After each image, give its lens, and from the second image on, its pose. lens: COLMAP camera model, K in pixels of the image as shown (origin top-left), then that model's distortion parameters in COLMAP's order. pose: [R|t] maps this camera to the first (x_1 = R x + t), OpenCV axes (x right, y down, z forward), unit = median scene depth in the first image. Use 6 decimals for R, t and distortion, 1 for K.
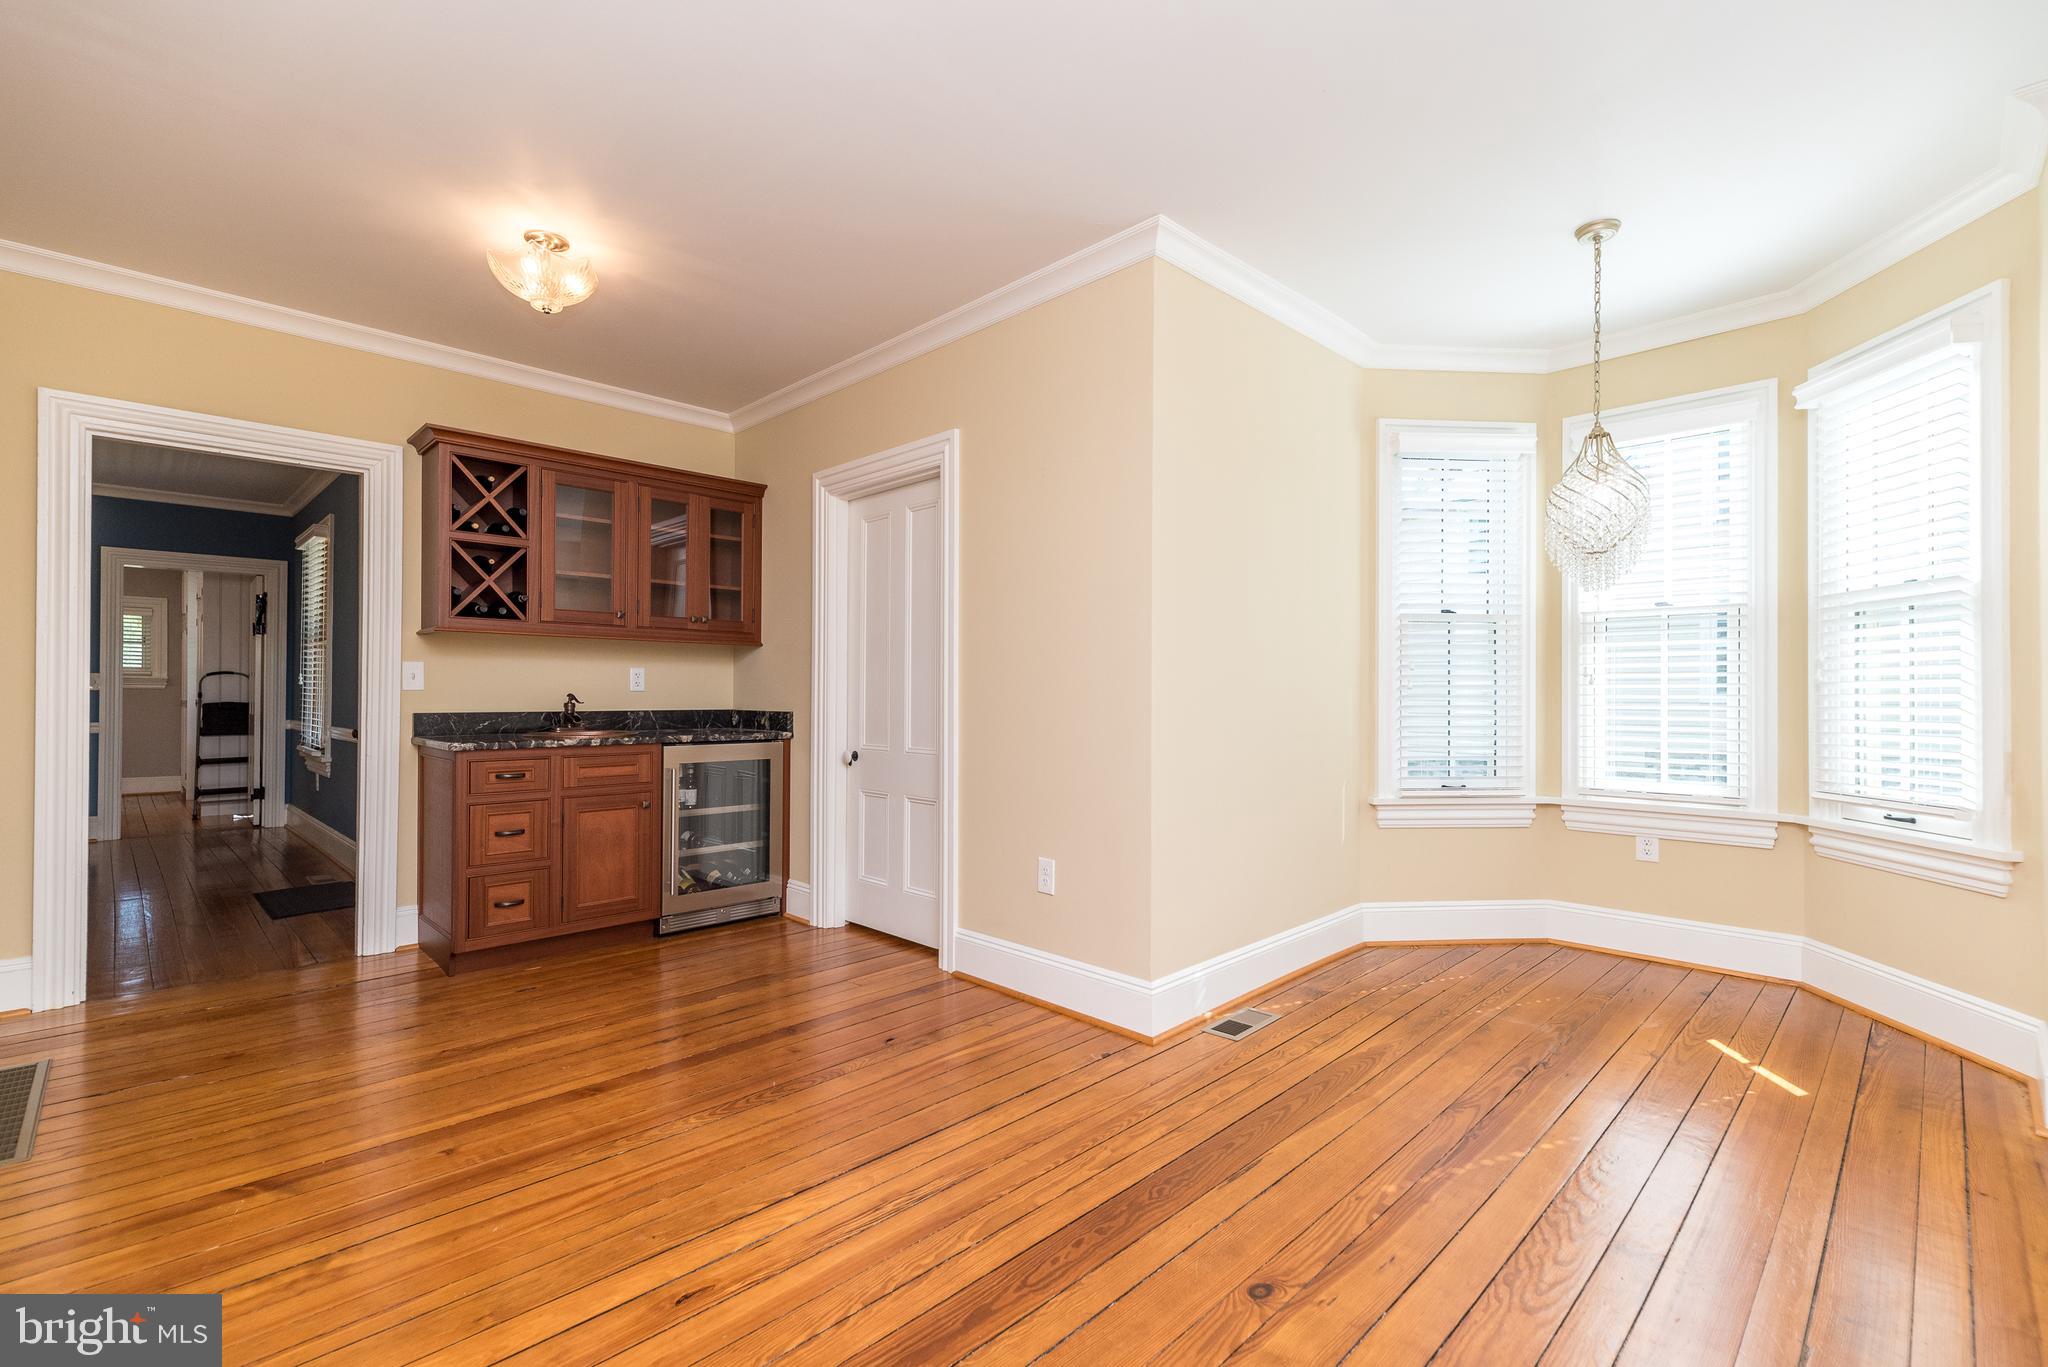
lens RADIAL K [[910.1, 0, 1022.8], [0, 910.1, 687.3], [0, 0, 1]] dist [0.012255, -0.000034]
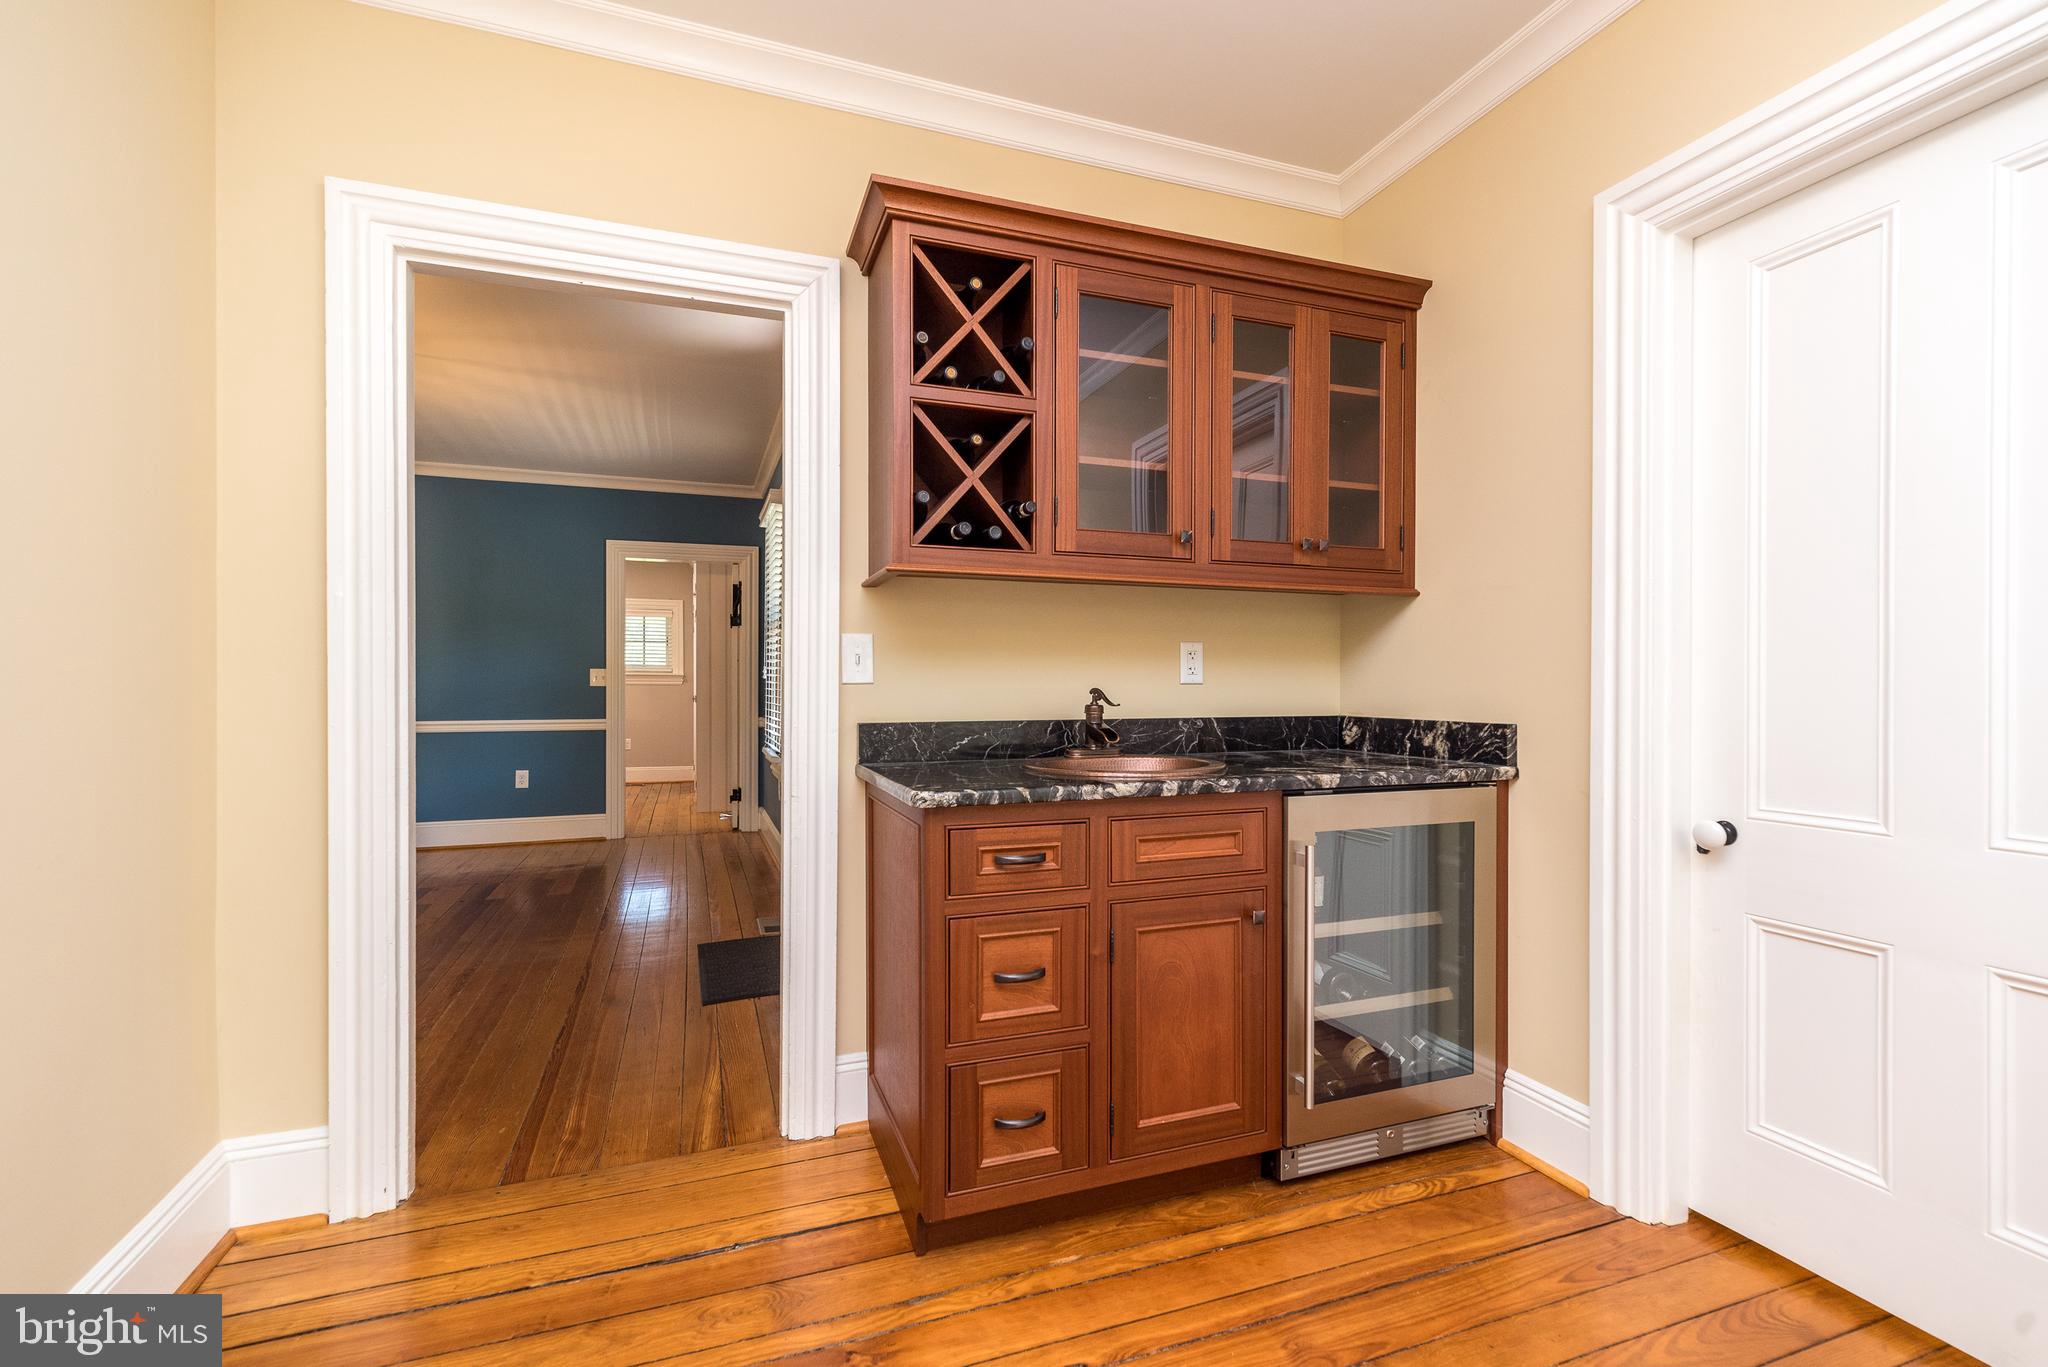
lens RADIAL K [[890.2, 0, 1023.3], [0, 890.2, 690.3], [0, 0, 1]] dist [0.001721, 0.002819]
pose [[0.910433, -0.001752, -0.413652, -0.335273], [0.006130, 0.999938, 0.009257, 0.003090], [0.413610, -0.010964, 0.910388, 0.527086]]
